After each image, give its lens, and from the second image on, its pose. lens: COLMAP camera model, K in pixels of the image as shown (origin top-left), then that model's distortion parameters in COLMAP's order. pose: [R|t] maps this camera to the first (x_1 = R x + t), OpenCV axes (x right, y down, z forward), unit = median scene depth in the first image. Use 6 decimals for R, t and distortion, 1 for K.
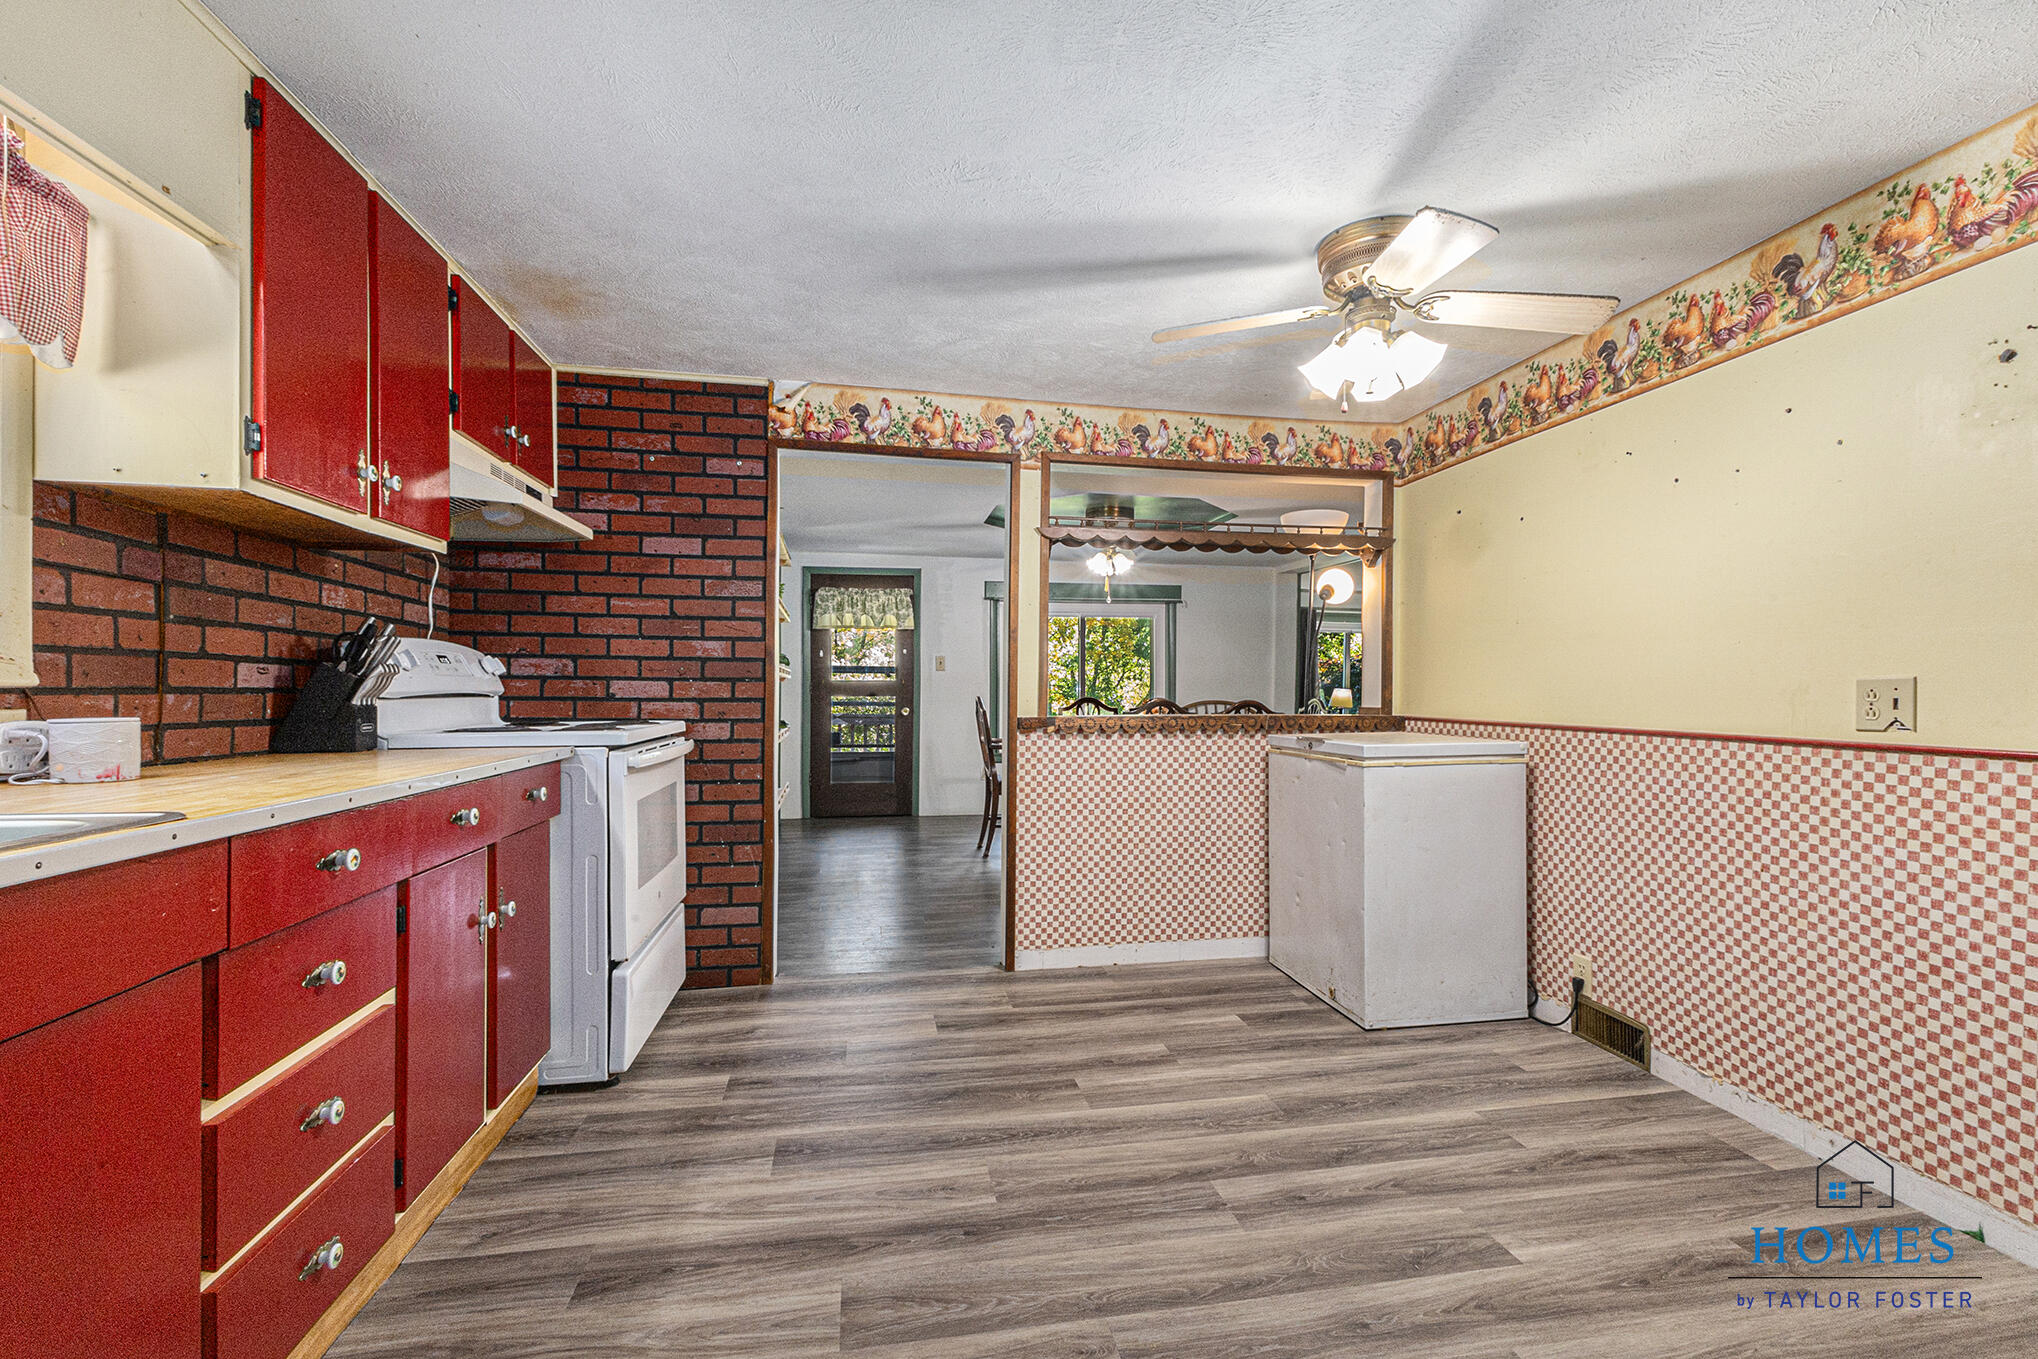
lens RADIAL K [[902.9, 0, 1029.3], [0, 902.9, 685.6], [0, 0, 1]] dist [0.002051, -0.000207]
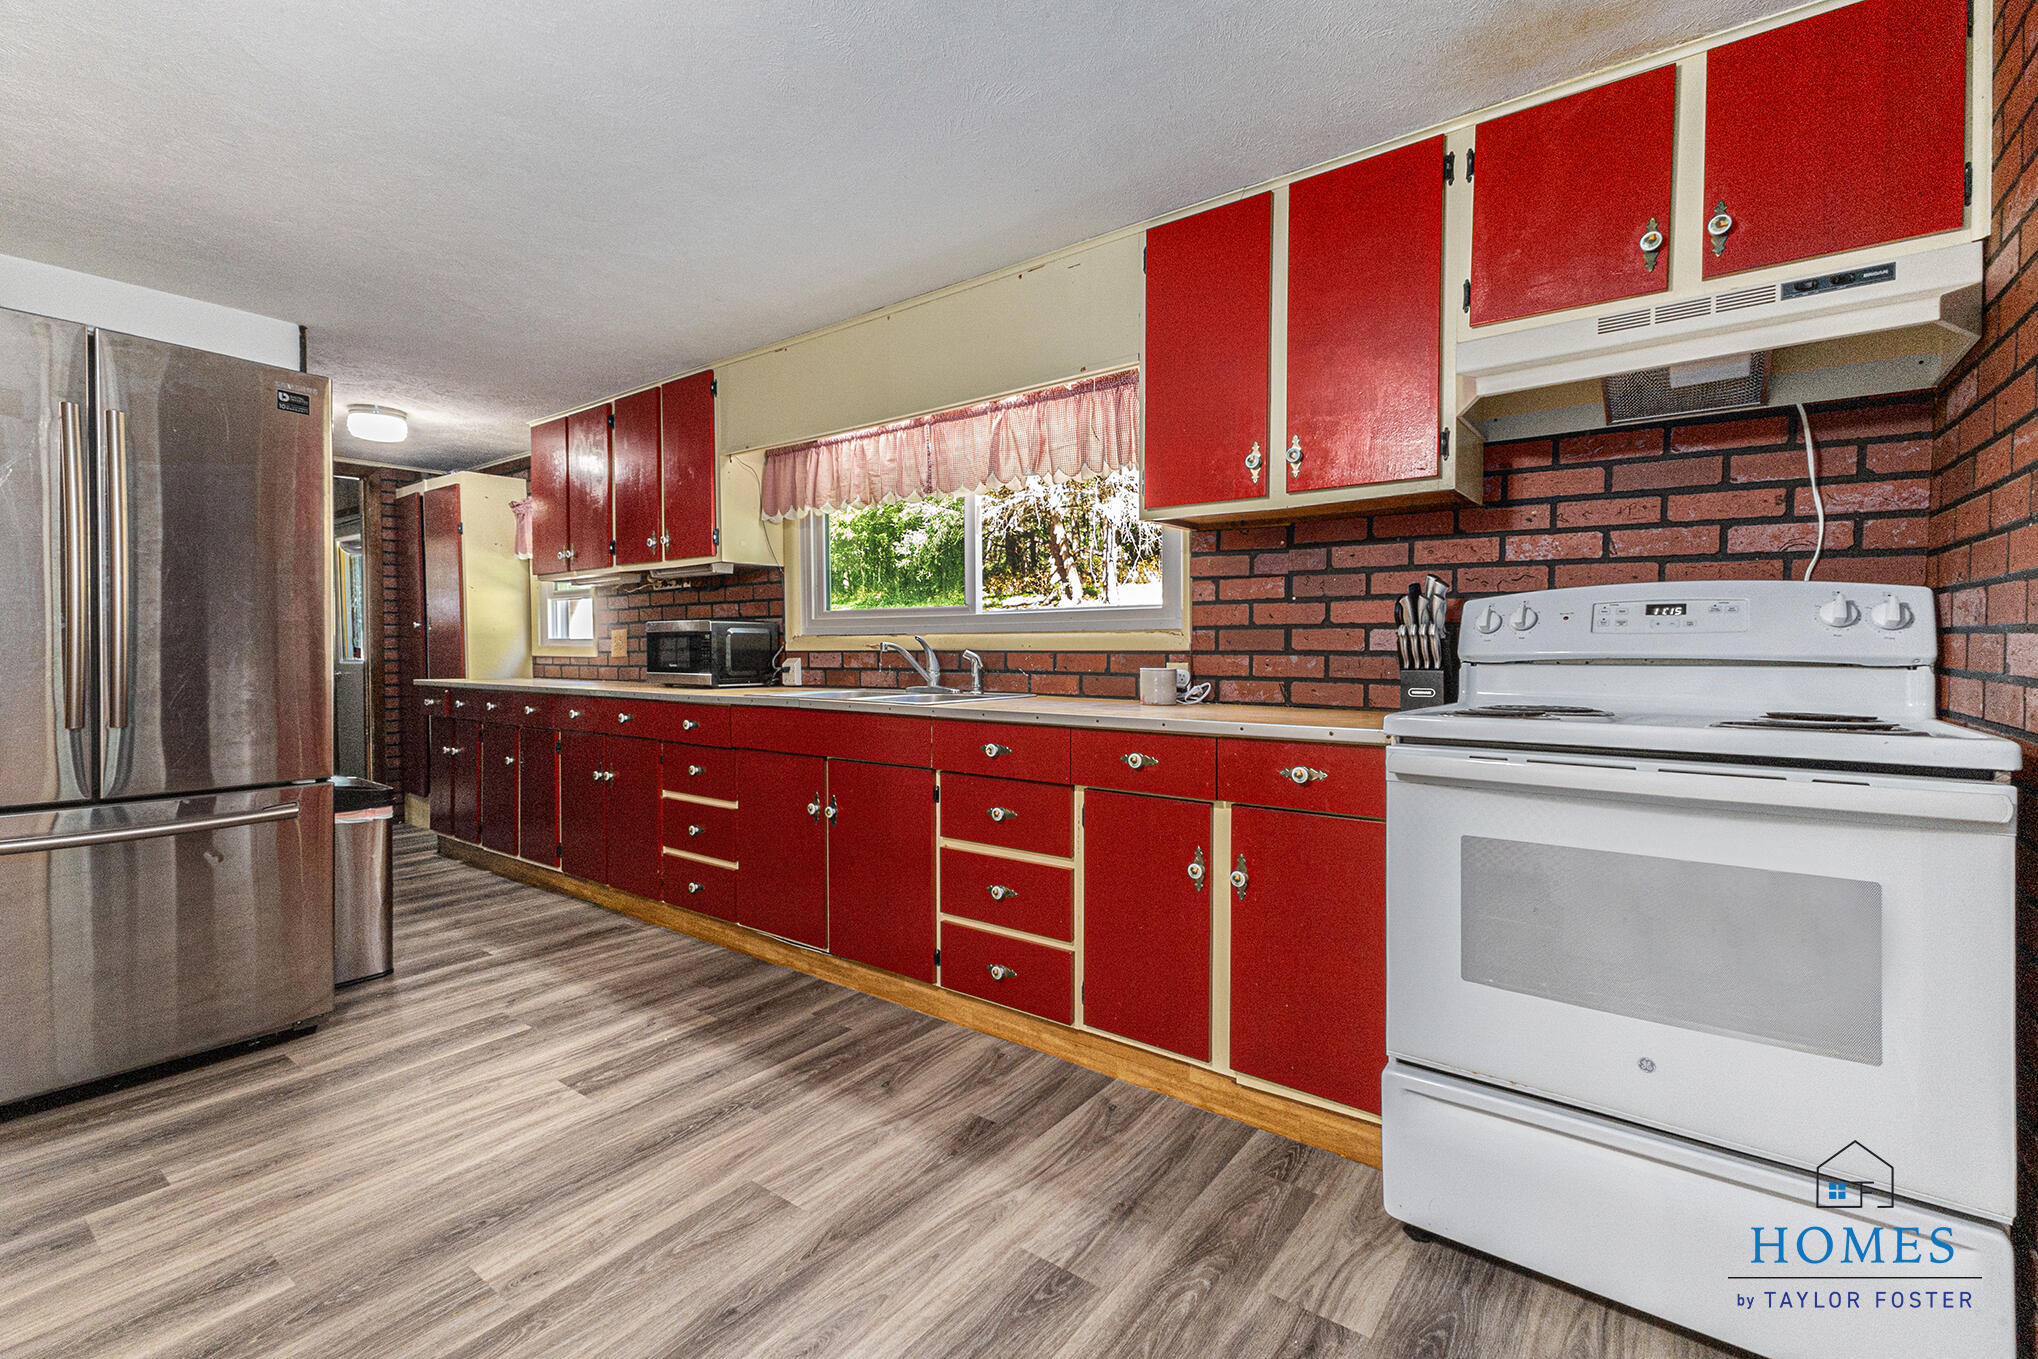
lens RADIAL K [[902.9, 0, 1026.5], [0, 902.9, 701.2], [0, 0, 1]] dist [0.002051, -0.000207]
pose [[-0.740348, 0.026886, -0.671686, 0.251425], [-0.004926, 0.998956, 0.045416, 0.017674], [0.672206, 0.036933, -0.739443, 1.658171]]
